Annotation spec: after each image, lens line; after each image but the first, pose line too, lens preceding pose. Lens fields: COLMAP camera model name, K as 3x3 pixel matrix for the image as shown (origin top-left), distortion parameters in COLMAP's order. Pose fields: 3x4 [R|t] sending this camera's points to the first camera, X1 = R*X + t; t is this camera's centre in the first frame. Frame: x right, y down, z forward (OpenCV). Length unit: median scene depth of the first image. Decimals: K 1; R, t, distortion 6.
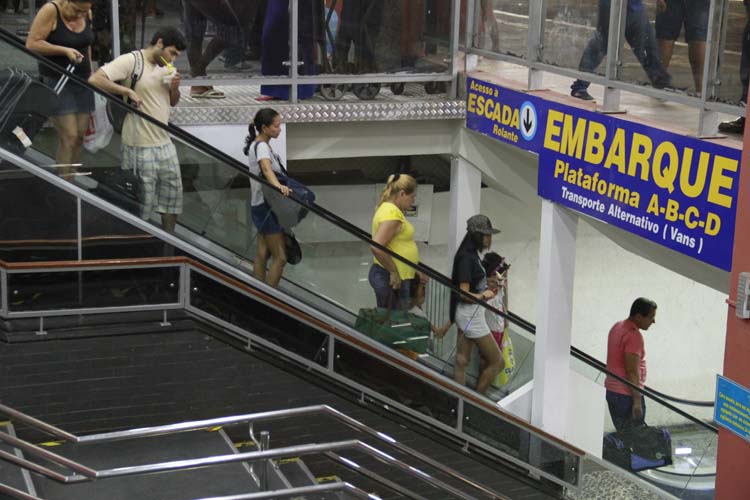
lens RADIAL K [[1410.1, 0, 375.0], [0, 1410.1, 250.0], [0, 0, 1]] dist [0.030809, 0.075366]
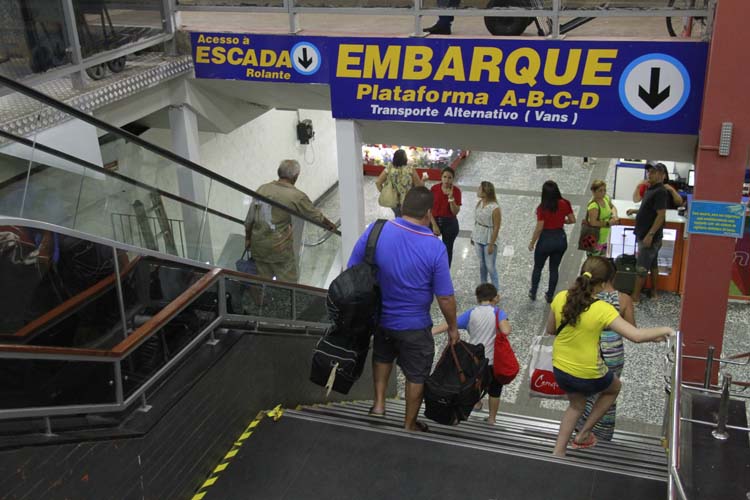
lens RADIAL K [[881.5, 0, 375.0], [0, 881.5, 250.0], [0, 0, 1]] dist [-0.004790, 0.004679]
pose [[0.621383, -0.348370, 0.701799, -0.477195], [0.226793, 0.937343, 0.264487, -0.137773], [-0.749965, -0.005185, 0.661457, 0.528076]]
